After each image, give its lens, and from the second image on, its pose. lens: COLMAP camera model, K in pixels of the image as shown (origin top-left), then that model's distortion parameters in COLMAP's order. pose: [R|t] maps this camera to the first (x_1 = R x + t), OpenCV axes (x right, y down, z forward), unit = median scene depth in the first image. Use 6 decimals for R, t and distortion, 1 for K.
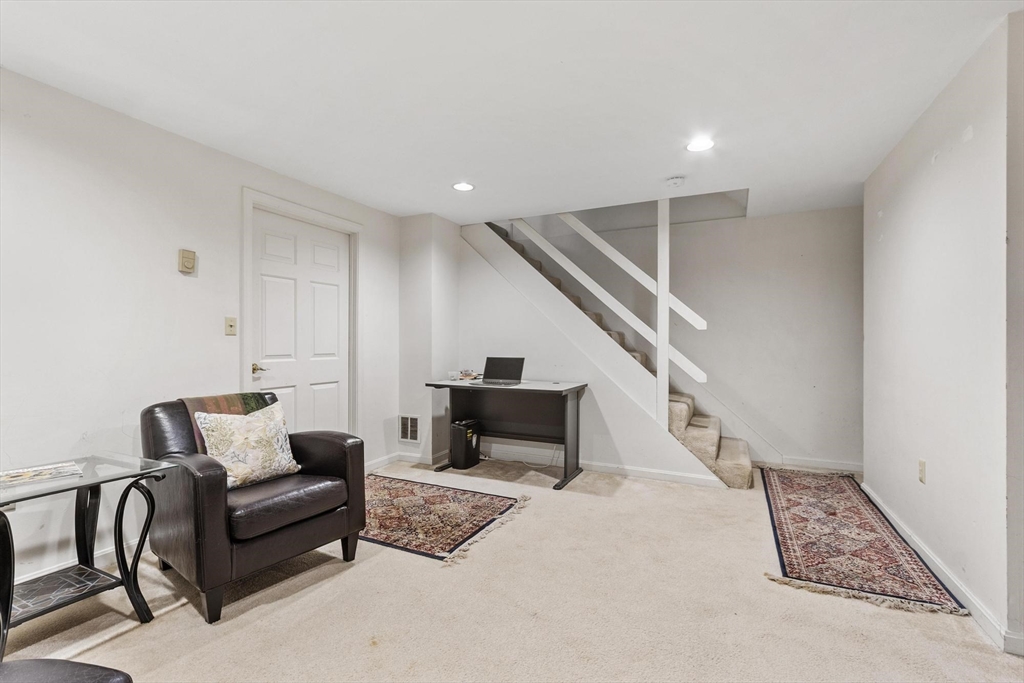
lens RADIAL K [[457.8, 0, 506.9], [0, 457.8, 340.7], [0, 0, 1]] dist [0.004548, -0.001076]
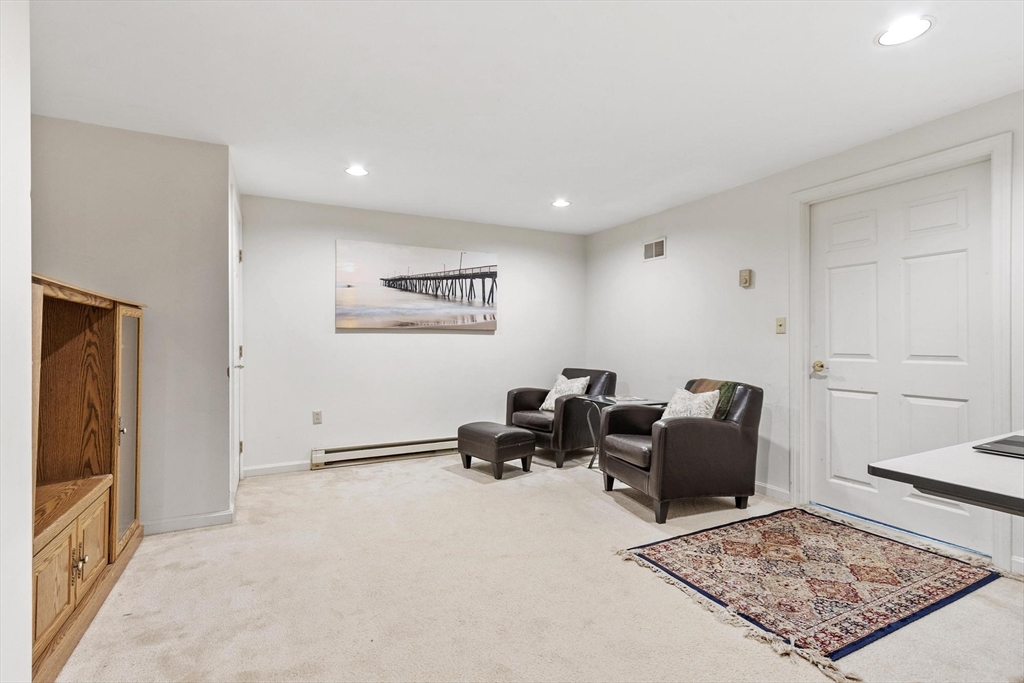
lens RADIAL K [[457.8, 0, 511.7], [0, 457.8, 342.4], [0, 0, 1]] dist [0.004548, -0.001076]
pose [[-0.600951, 0.000094, -0.799286, 0.682676], [0.005396, 0.999978, -0.003940, 0.010318], [0.799267, -0.006680, -0.600939, 1.146465]]
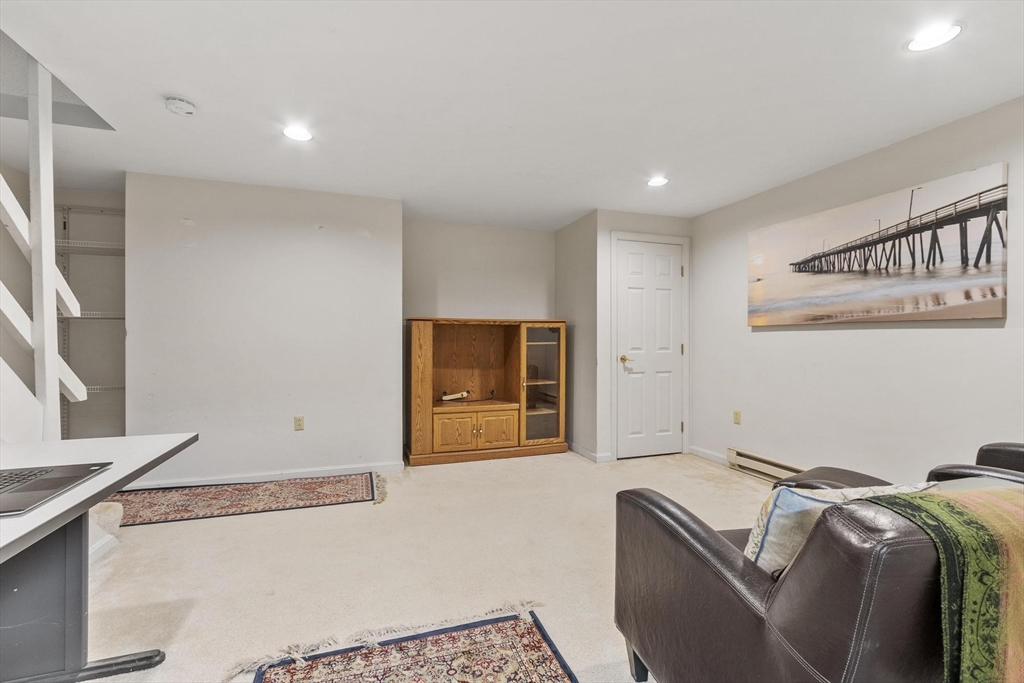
lens RADIAL K [[457.8, 0, 515.8], [0, 457.8, 340.4], [0, 0, 1]] dist [0.004548, -0.001076]
pose [[-0.713082, -0.003430, 0.701072, -0.545367], [-0.008495, 0.999957, -0.003748, 0.009027], [-0.701029, -0.008628, -0.713081, 1.287081]]
